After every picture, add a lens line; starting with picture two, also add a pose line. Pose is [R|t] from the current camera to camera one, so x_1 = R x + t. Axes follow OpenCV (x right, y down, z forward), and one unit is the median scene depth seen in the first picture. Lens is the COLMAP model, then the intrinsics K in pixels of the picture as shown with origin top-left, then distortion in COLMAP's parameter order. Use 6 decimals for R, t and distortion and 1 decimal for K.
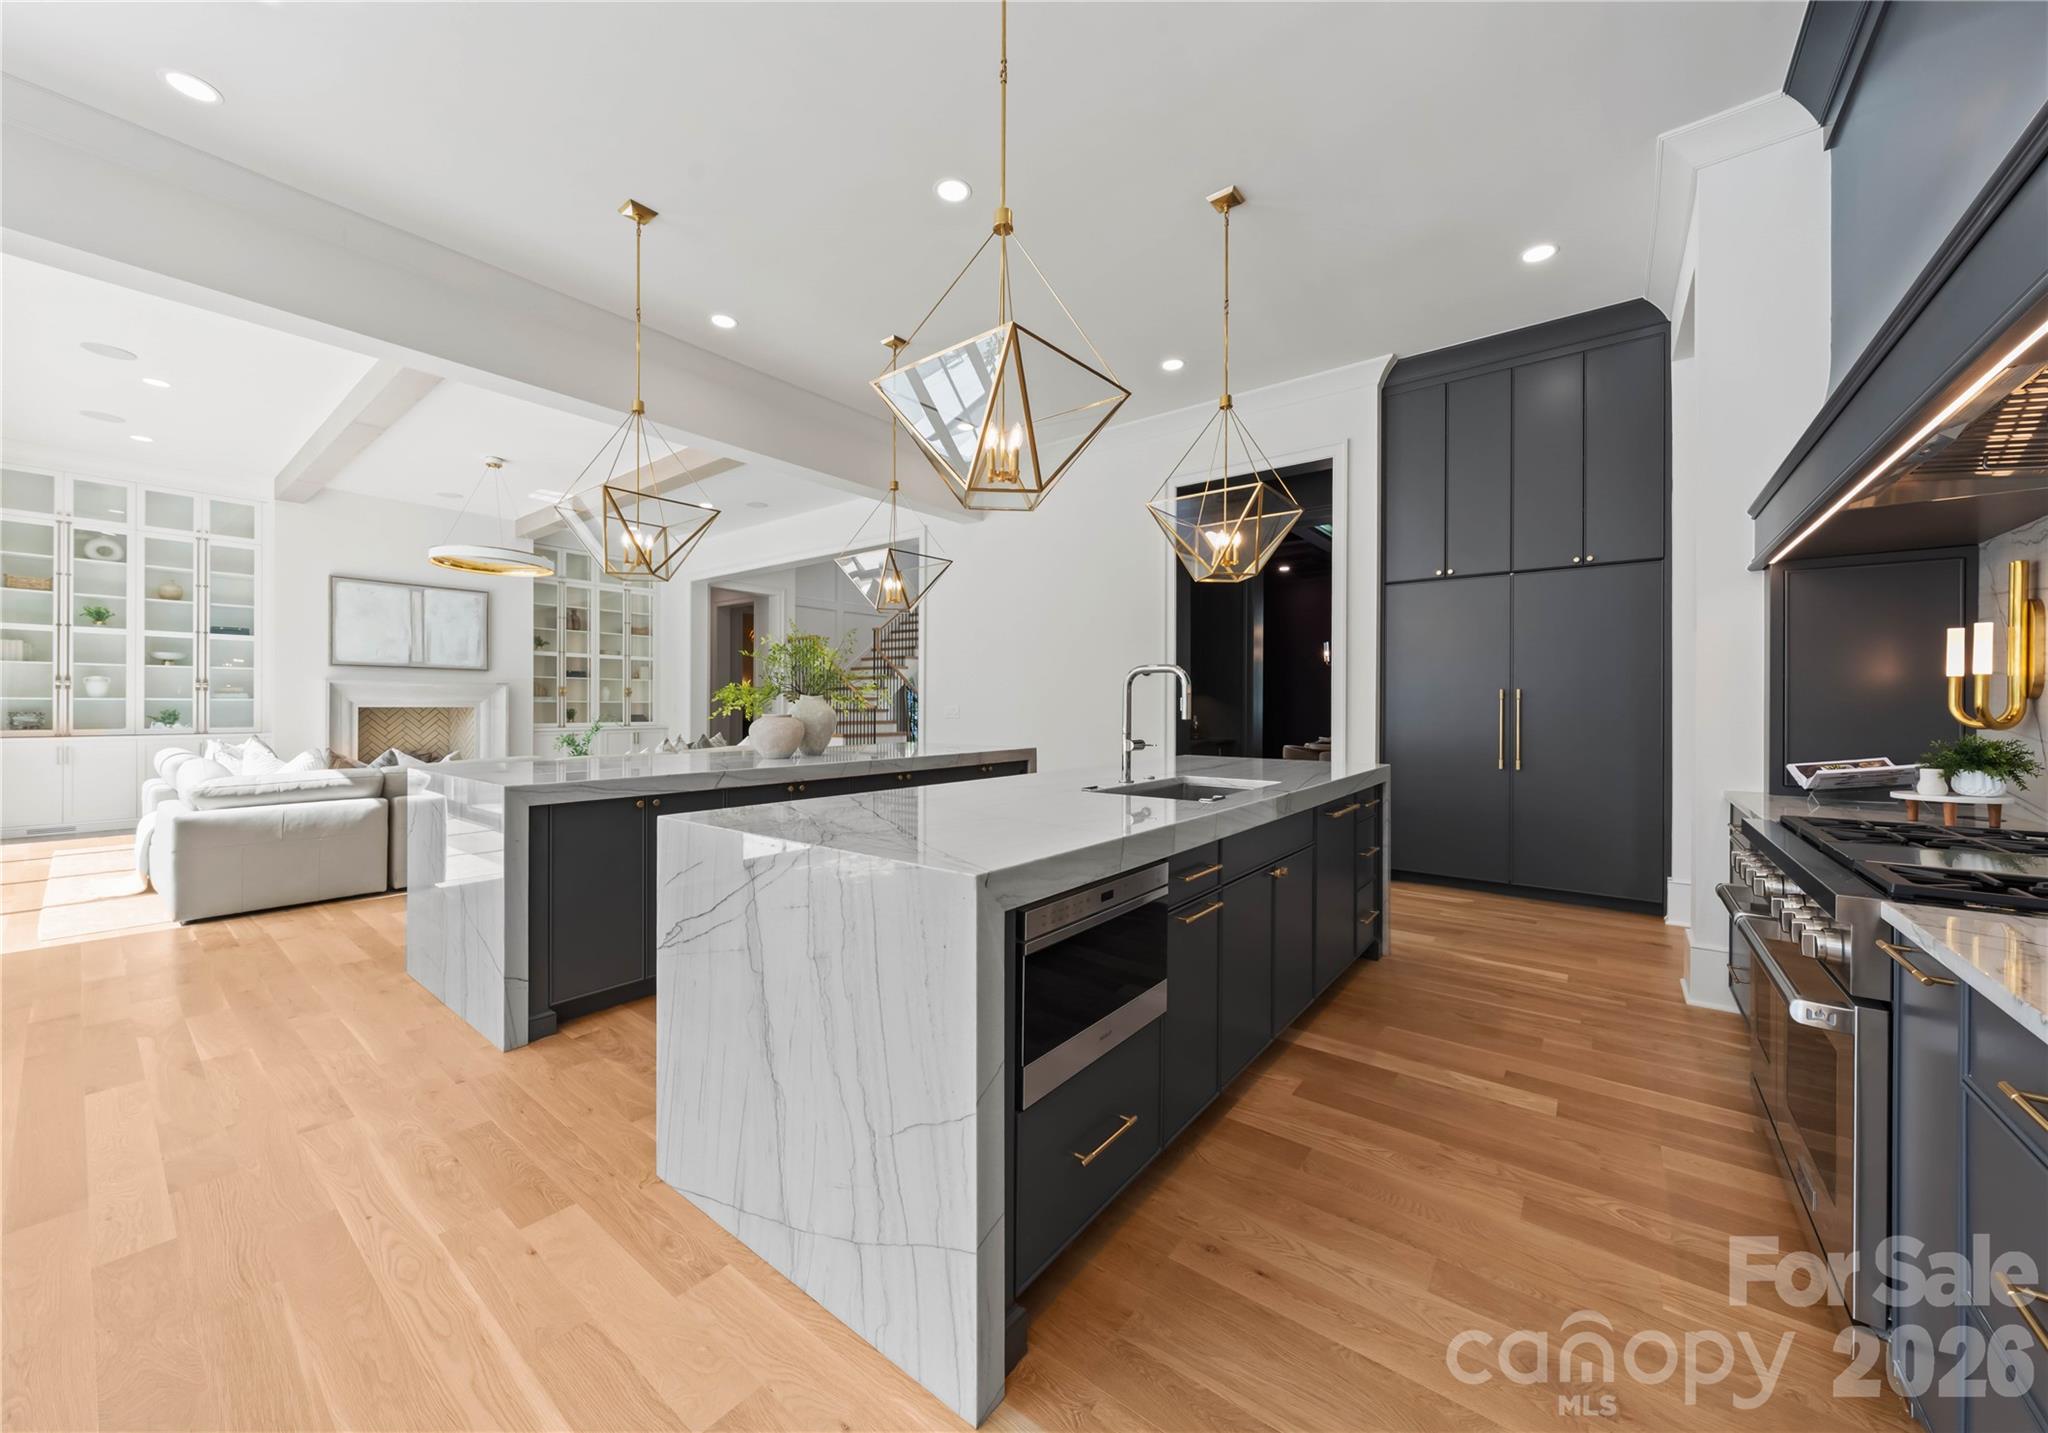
lens RADIAL K [[748.4, 0, 1018.6], [0, 748.4, 704.5], [0, 0, 1]] dist [-0.000810, -0.000658]
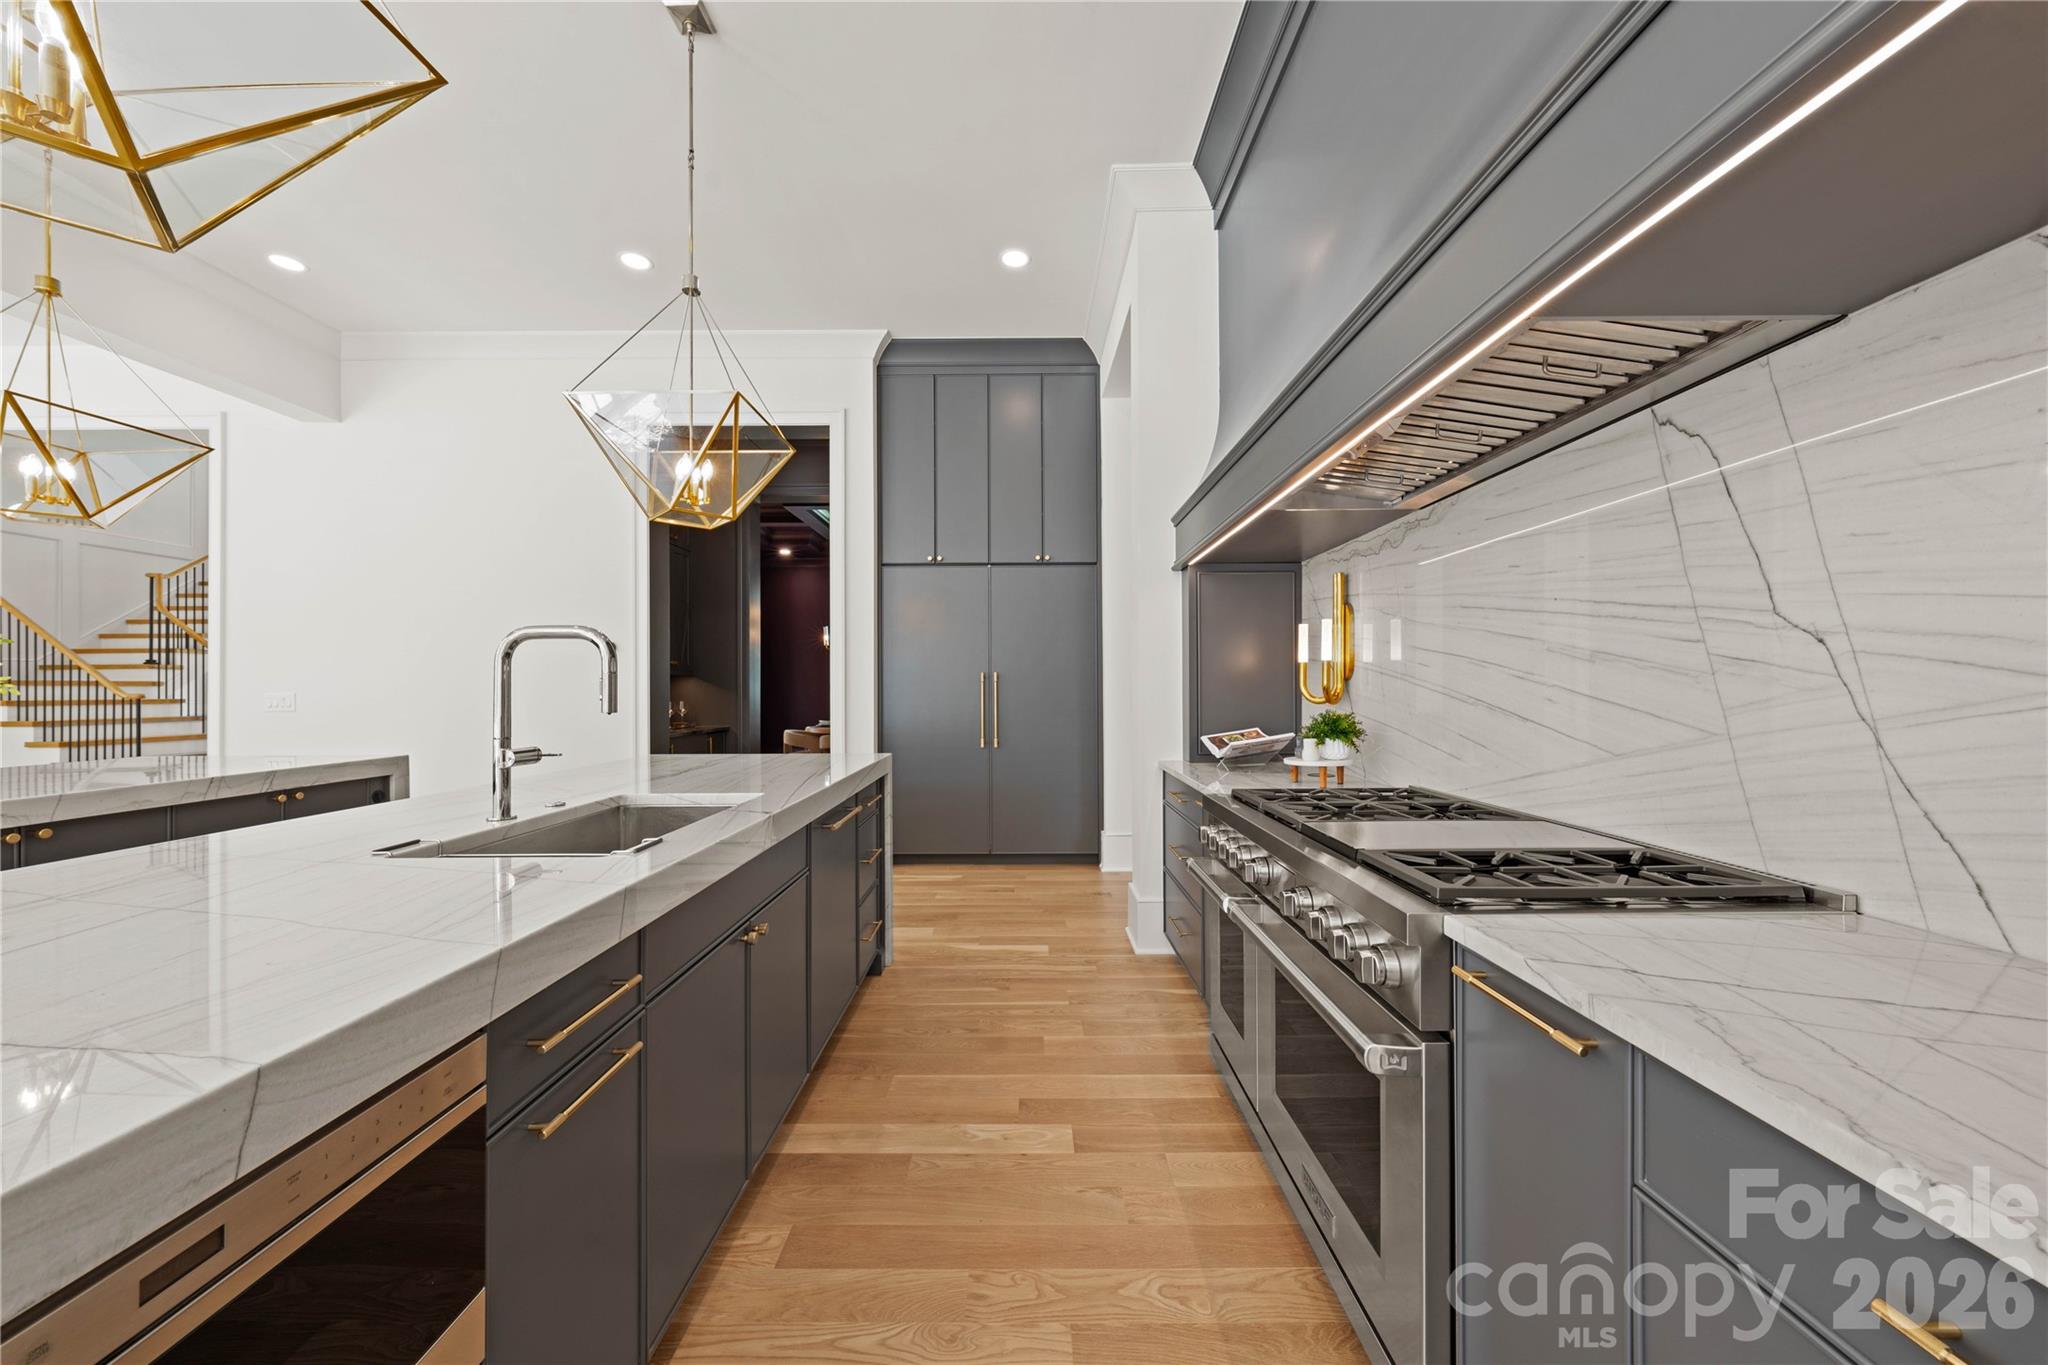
lens RADIAL K [[697.9, 0, 1023.1], [0, 697.9, 687.0], [0, 0, 1]] dist [0.000445, -0.000220]
pose [[0.787487, -0.006093, 0.616301, 0.129511], [0.007034, 0.999975, 0.000898, -0.000480], [-0.616291, 0.003628, 0.787510, 0.300339]]
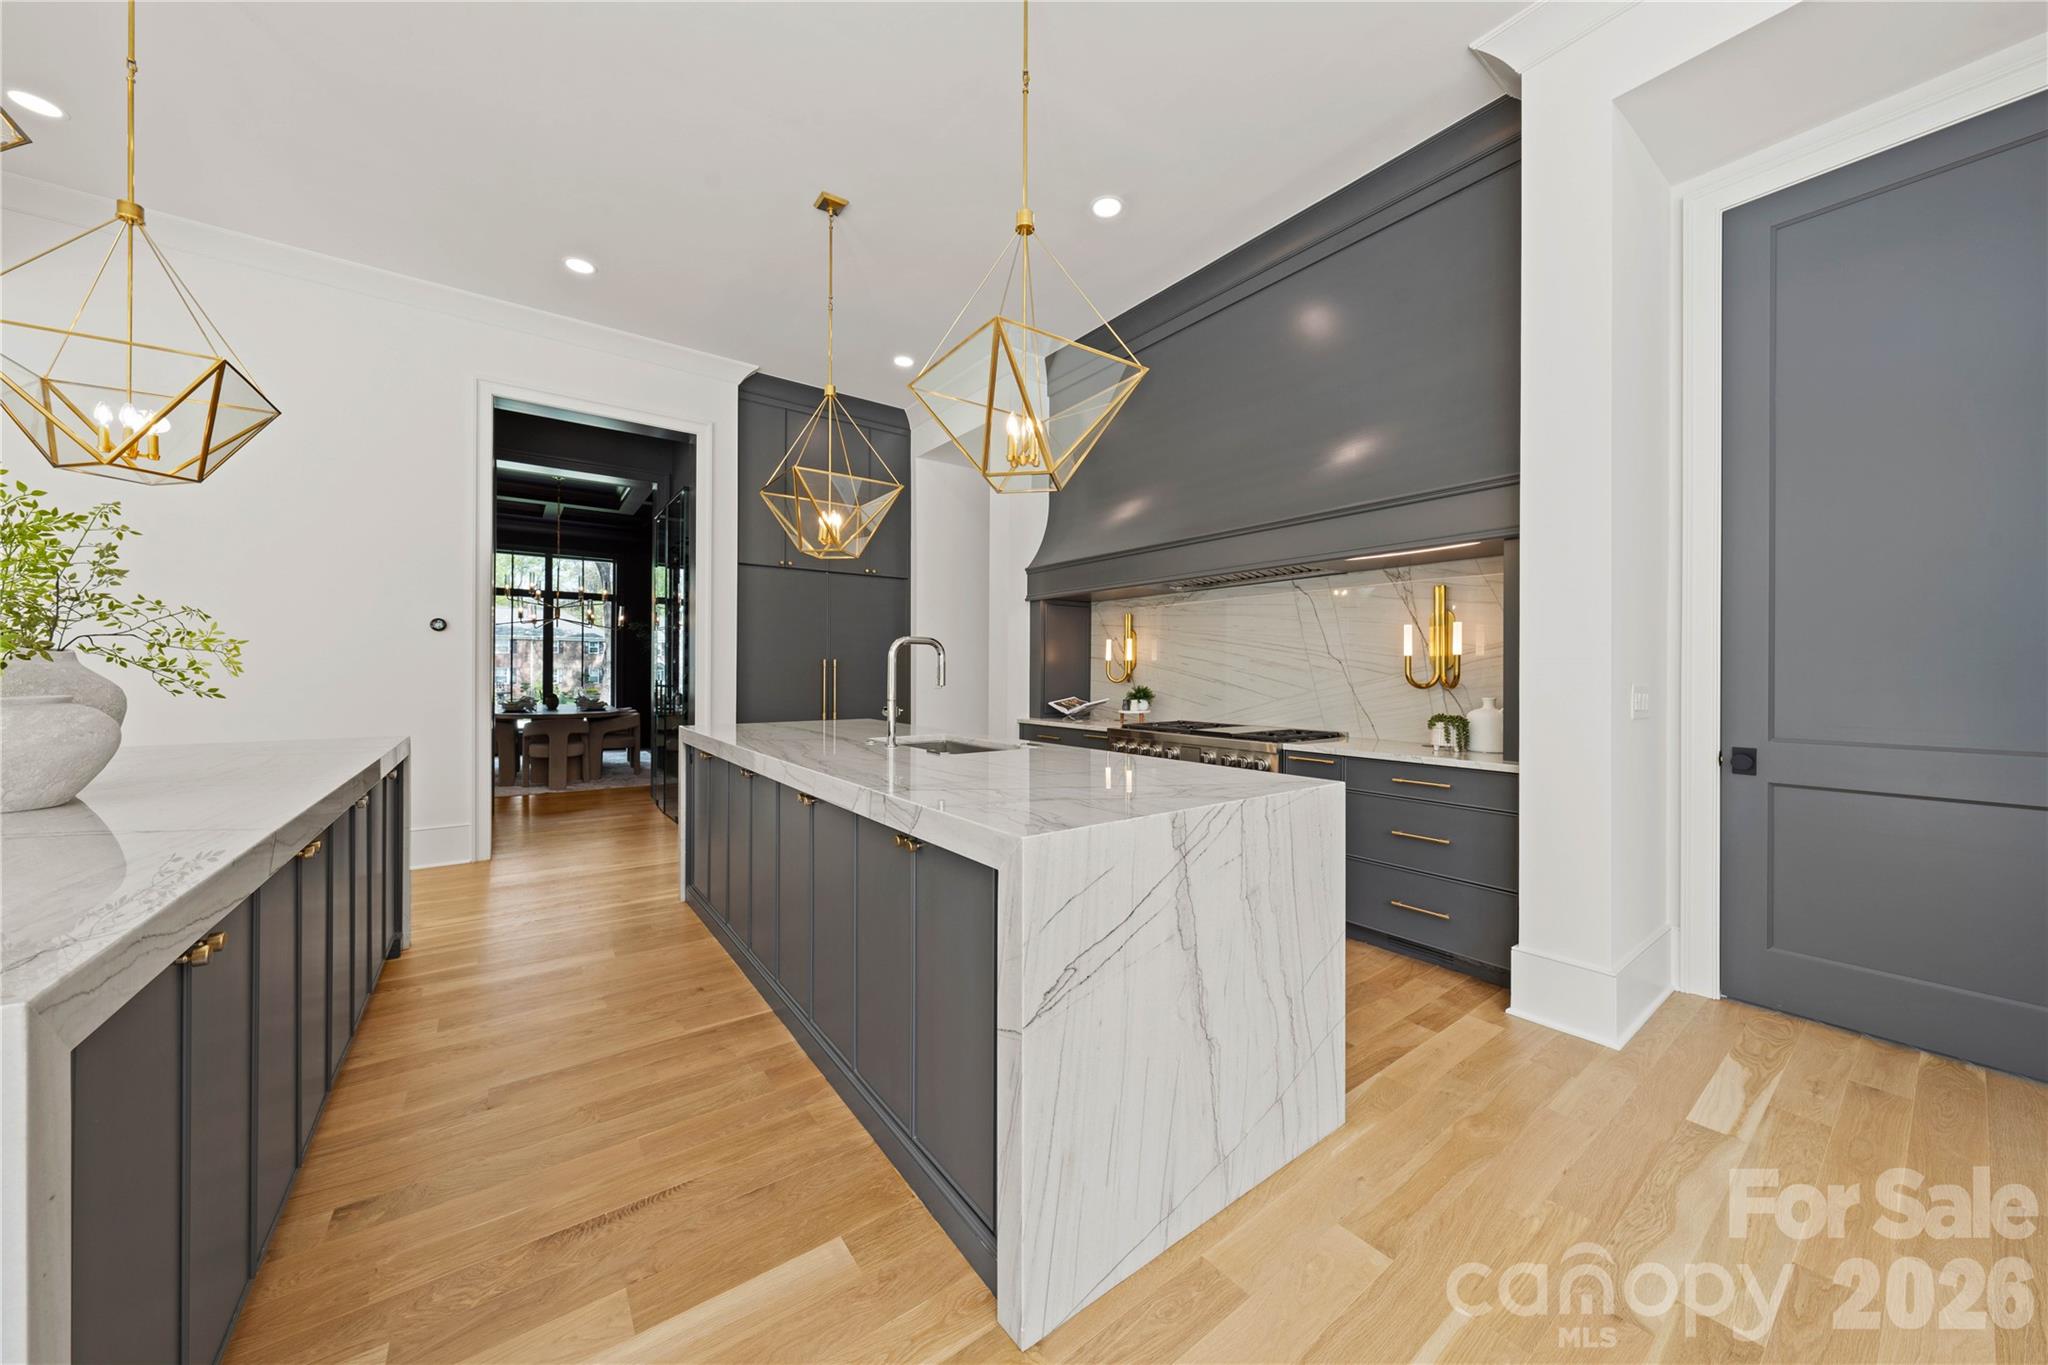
lens RADIAL K [[697.9, 0, 1018.1], [0, 697.9, 673.2], [0, 0, 1]] dist [0.000445, -0.000220]
pose [[0.272040, -0.001957, 0.962284, -0.747900], [-0.005319, 0.999980, 0.003538, -0.003013], [-0.962271, -0.006081, 0.272024, 0.560830]]
